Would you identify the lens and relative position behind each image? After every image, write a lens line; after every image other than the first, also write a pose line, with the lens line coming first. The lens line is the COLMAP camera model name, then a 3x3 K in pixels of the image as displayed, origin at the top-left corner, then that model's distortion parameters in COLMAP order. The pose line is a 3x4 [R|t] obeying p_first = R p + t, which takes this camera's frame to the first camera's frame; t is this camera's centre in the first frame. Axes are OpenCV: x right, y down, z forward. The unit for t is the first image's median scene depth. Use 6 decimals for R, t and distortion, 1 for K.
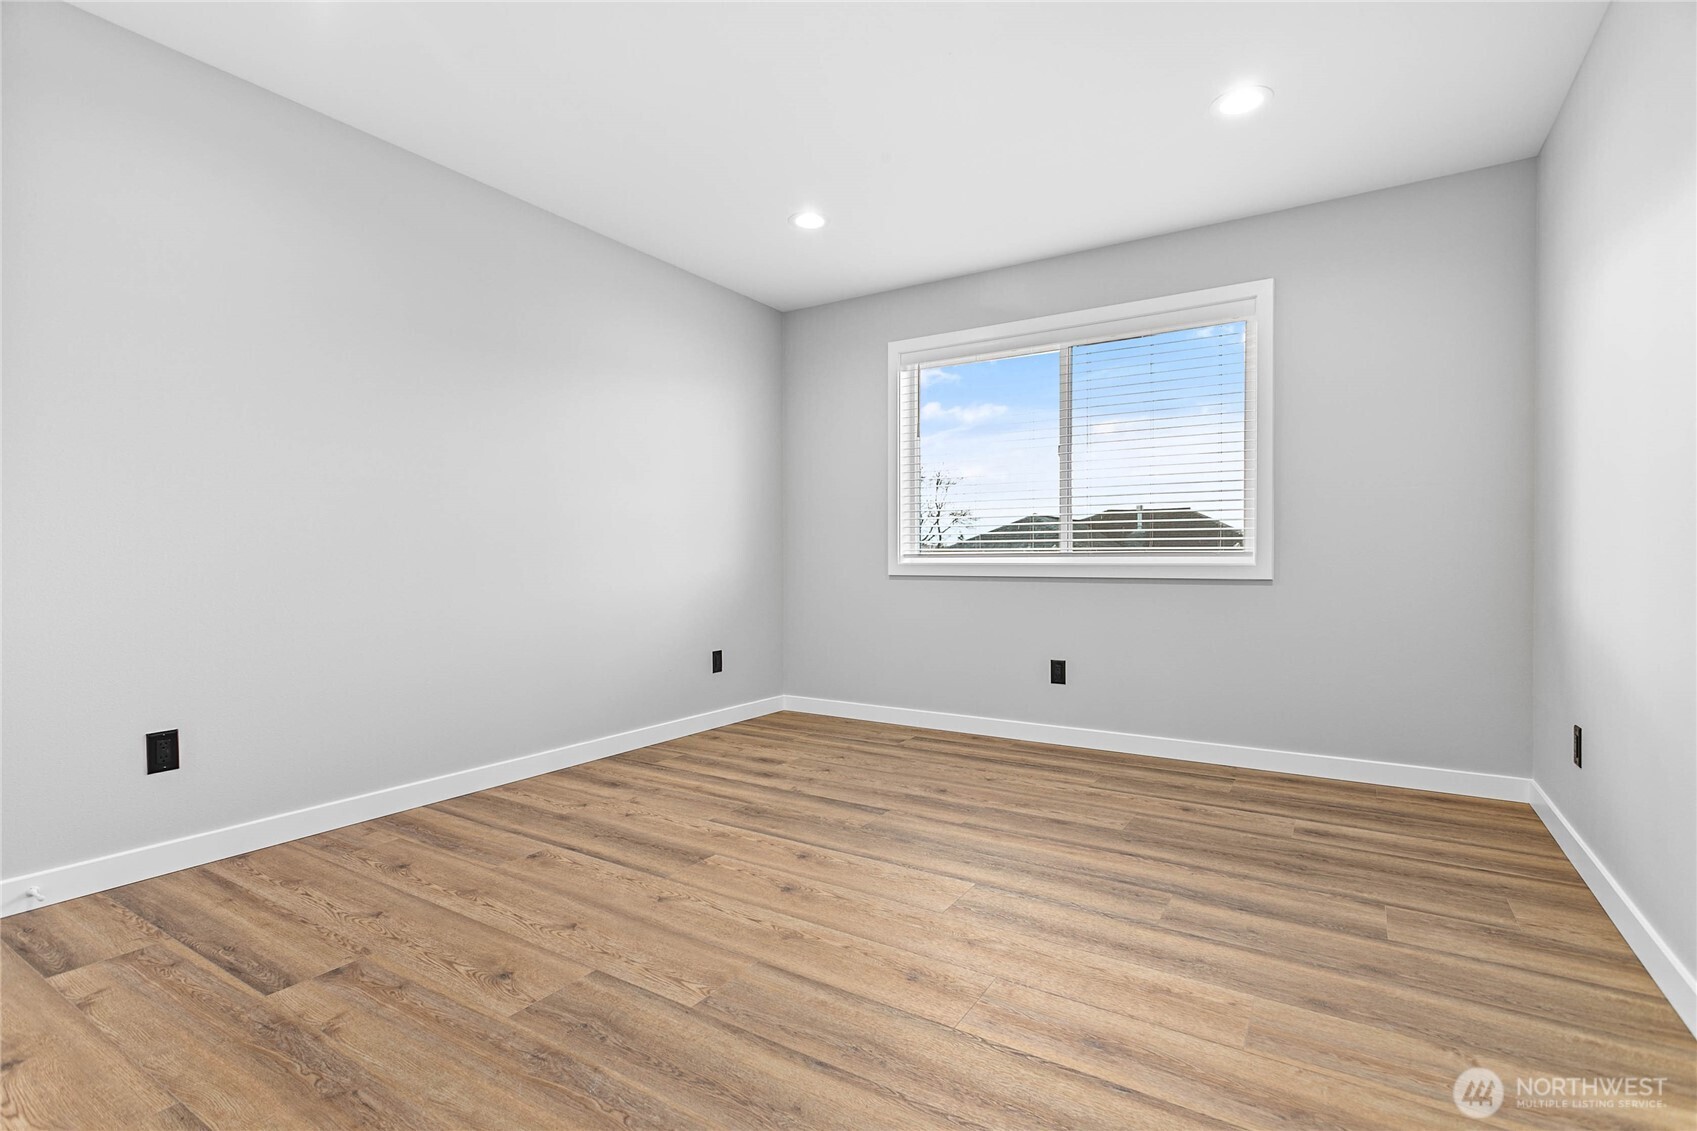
lens RADIAL K [[806.1, 0, 848.6], [0, 806.1, 561.9], [0, 0, 1]] dist [0.000461, 0.002710]
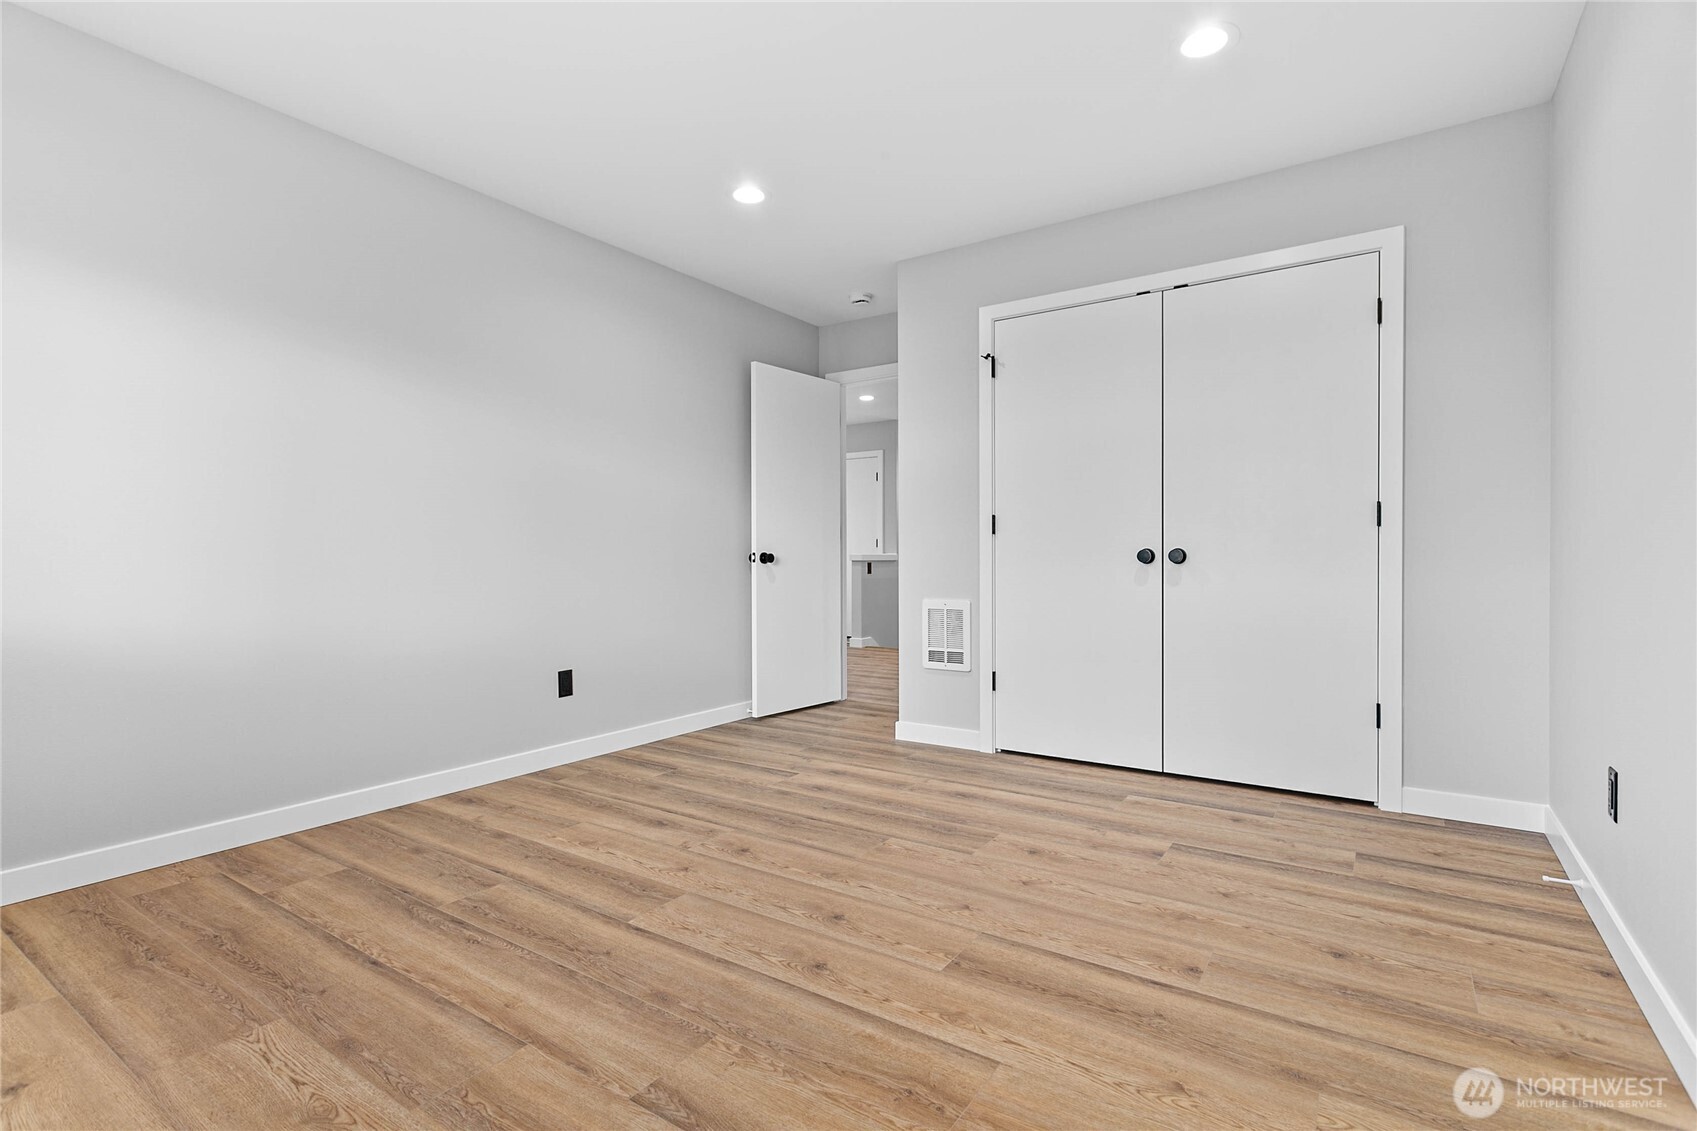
lens RADIAL K [[806.1, 0, 847.8], [0, 806.1, 563.2], [0, 0, 1]] dist [0.000461, 0.002710]
pose [[-0.999503, 0.004104, 0.031270, -0.118650], [0.004471, 0.999922, 0.011683, -0.008493], [-0.031219, 0.011817, -0.999443, 1.916583]]
